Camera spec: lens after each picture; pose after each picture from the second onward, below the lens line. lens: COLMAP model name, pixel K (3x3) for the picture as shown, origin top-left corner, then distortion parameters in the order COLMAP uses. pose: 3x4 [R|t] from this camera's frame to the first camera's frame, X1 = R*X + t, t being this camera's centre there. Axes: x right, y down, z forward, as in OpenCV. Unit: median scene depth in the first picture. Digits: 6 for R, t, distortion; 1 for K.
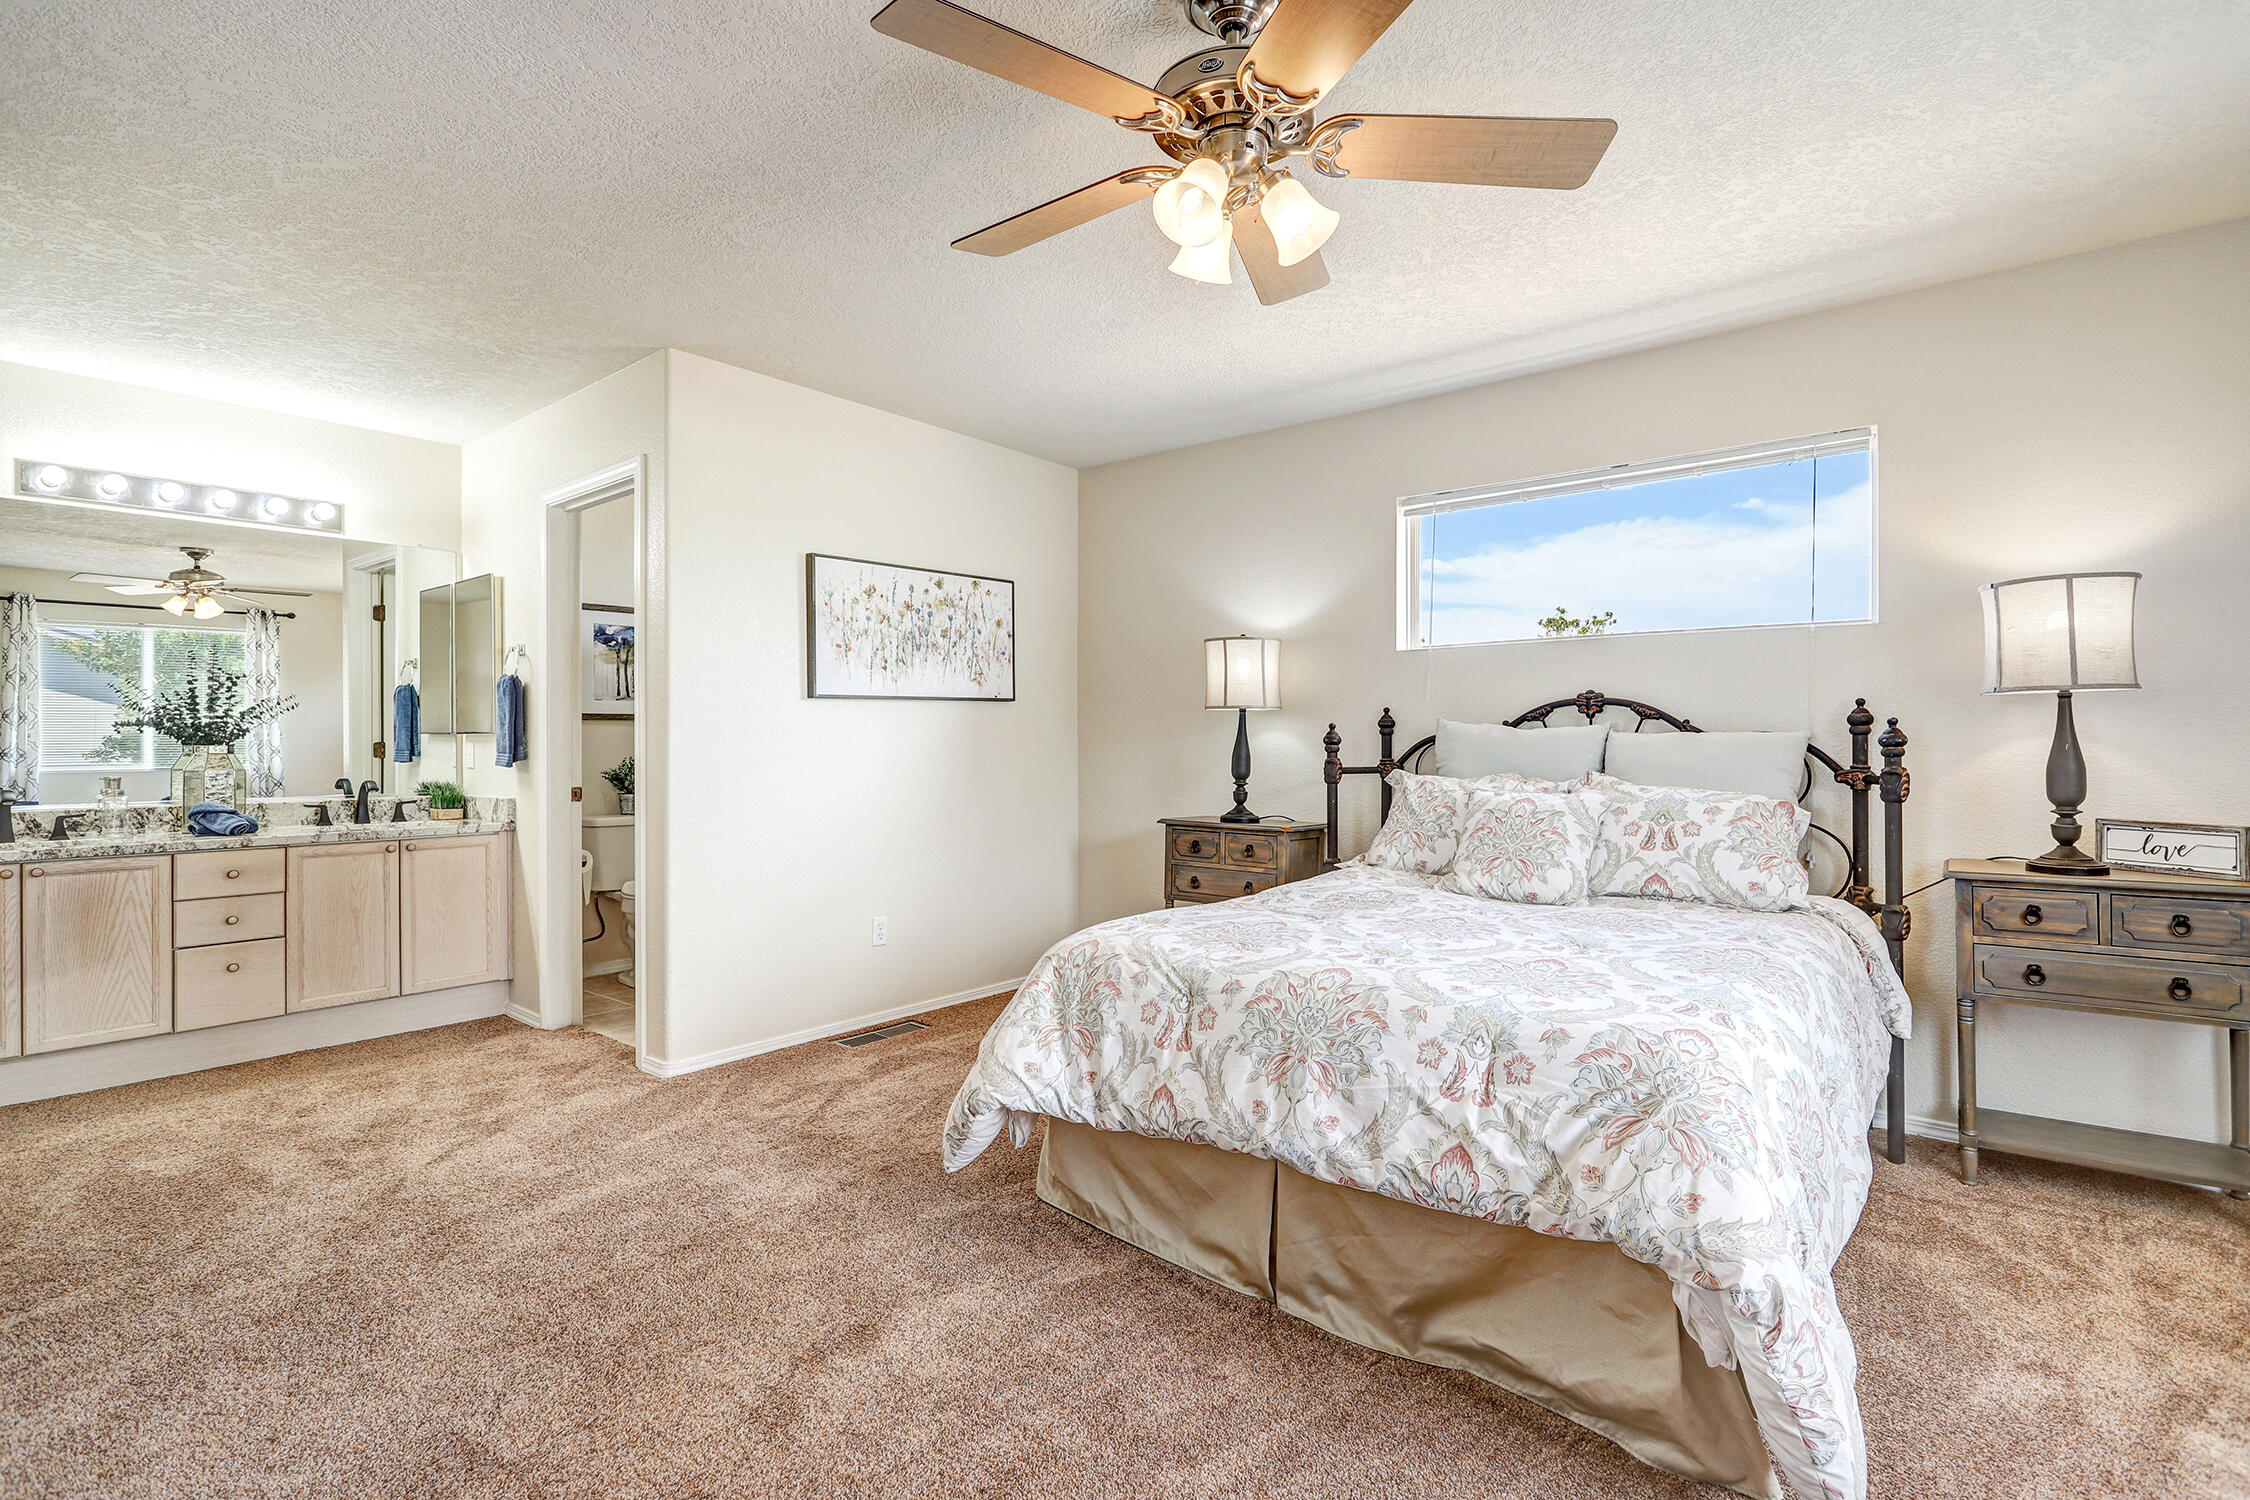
lens RADIAL K [[1063.4, 0, 1110.3], [0, 1063.4, 746.6], [0, 0, 1]] dist [-0.000877, 0.002611]
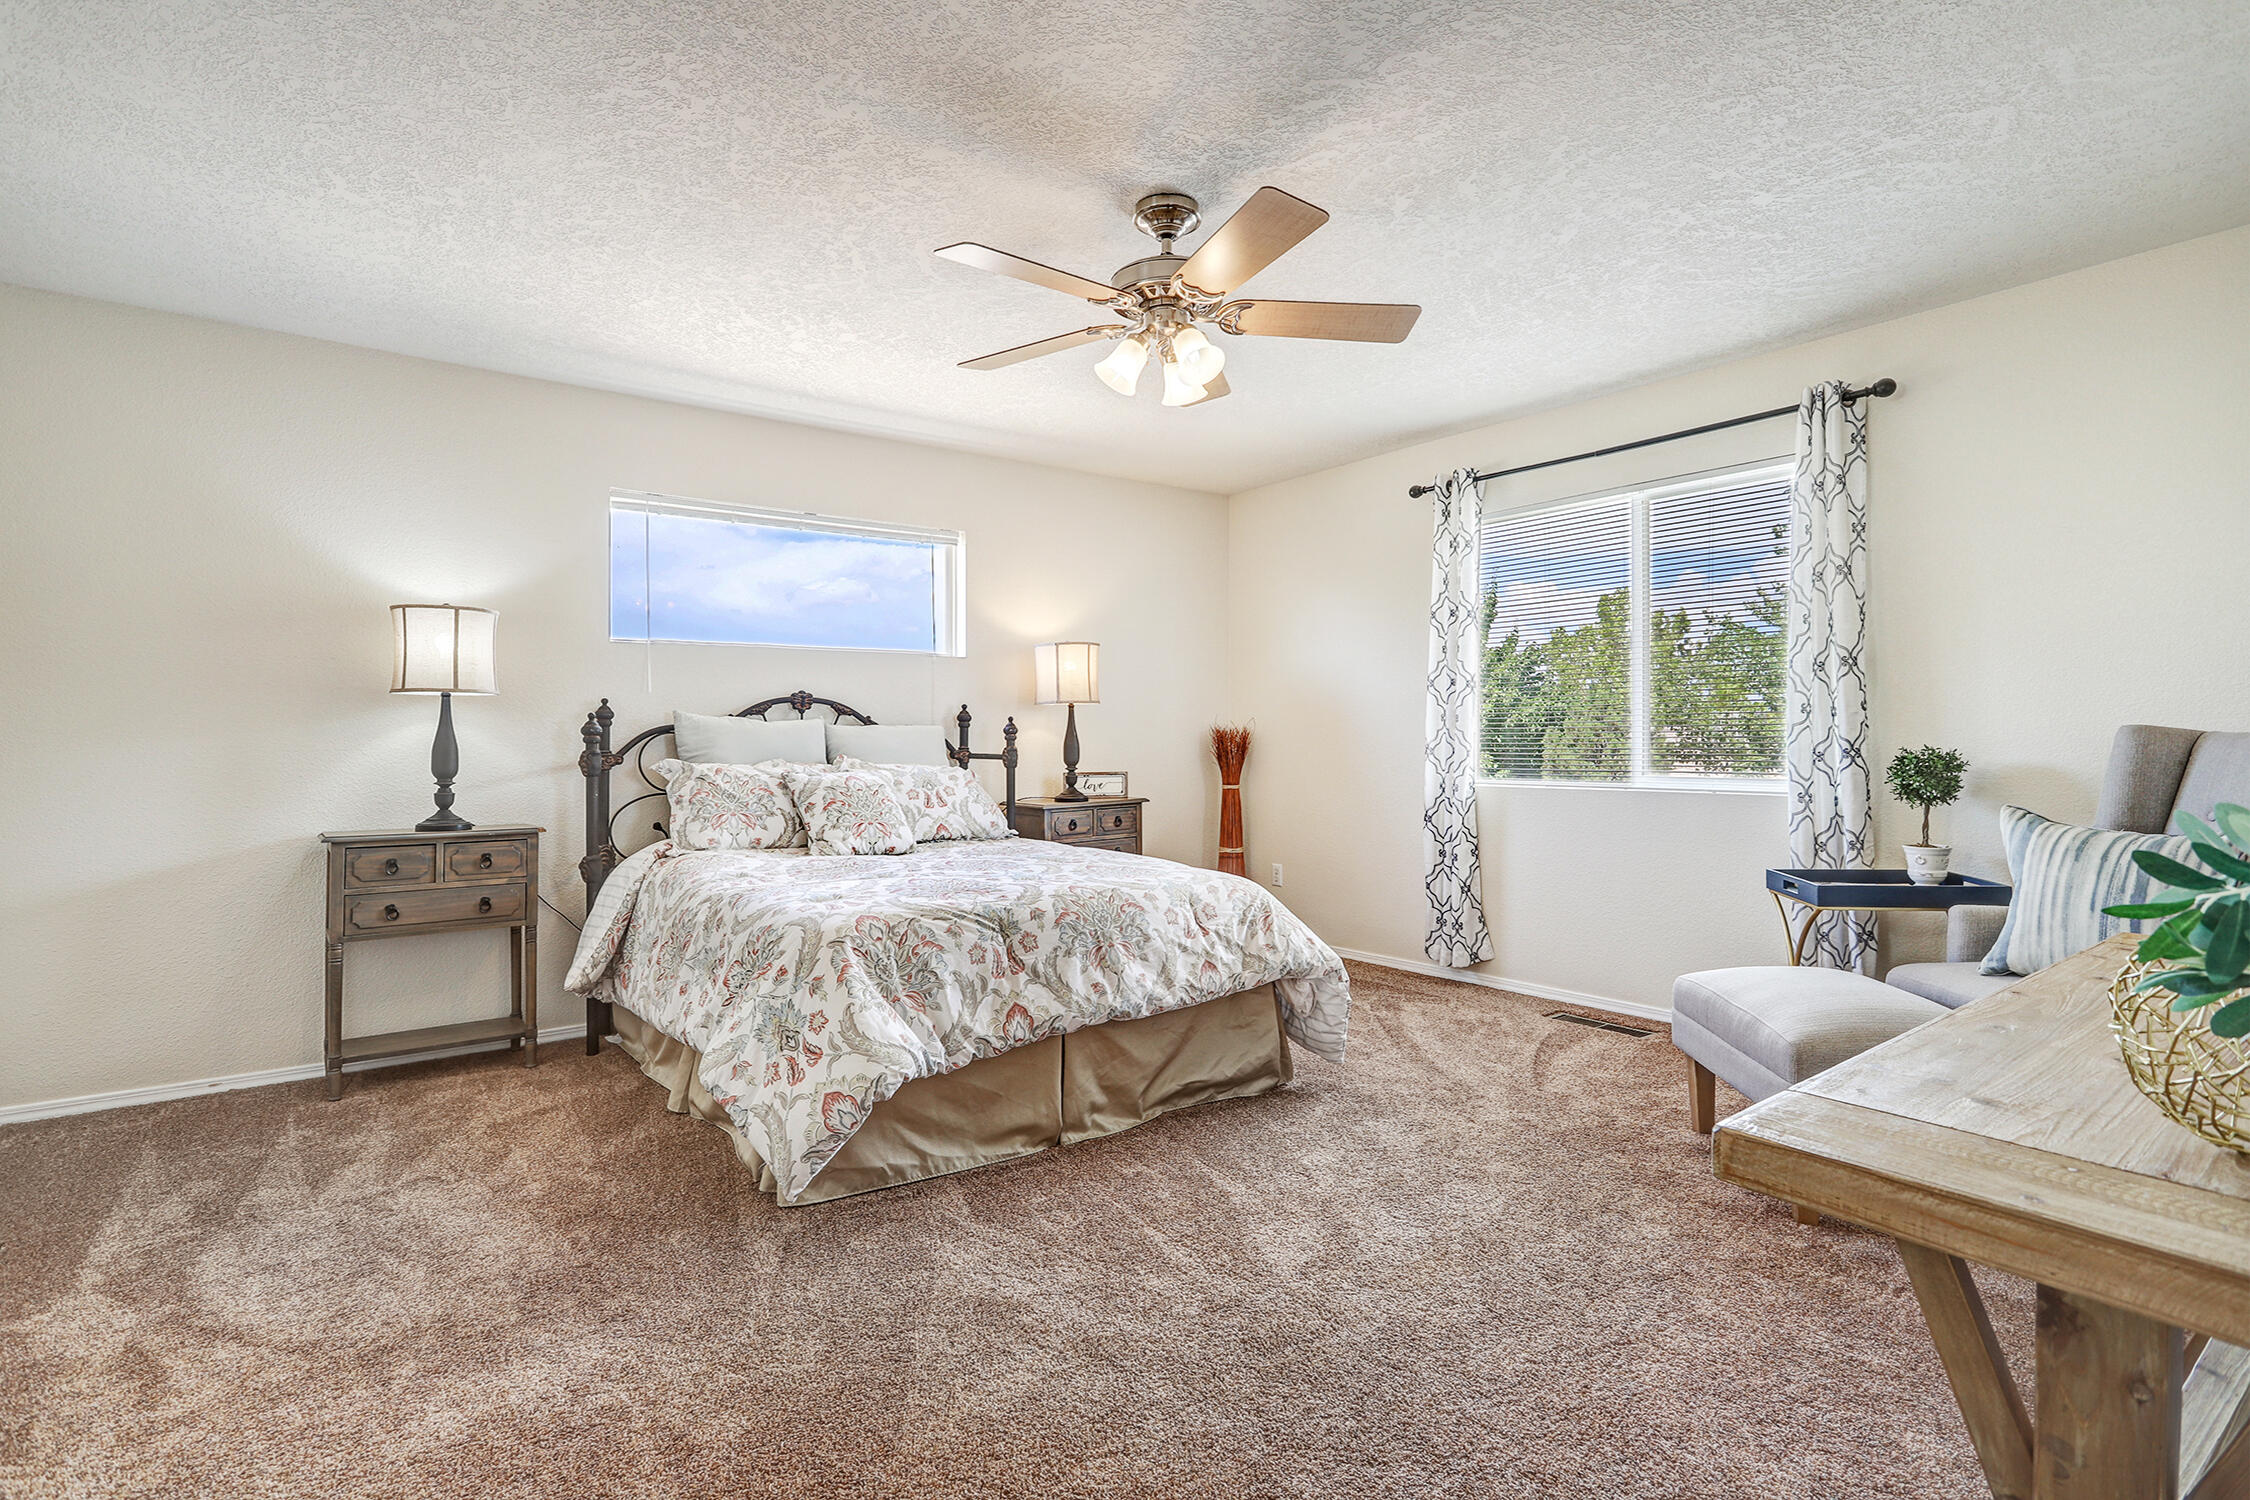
lens RADIAL K [[1063.4, 0, 1104.3], [0, 1063.4, 742.1], [0, 0, 1]] dist [-0.000877, 0.002611]
pose [[0.243636, -0.001658, 0.969865, -0.824545], [0.014419, 0.999894, -0.001913, 0.017553], [-0.969760, 0.014451, 0.243634, 0.452653]]
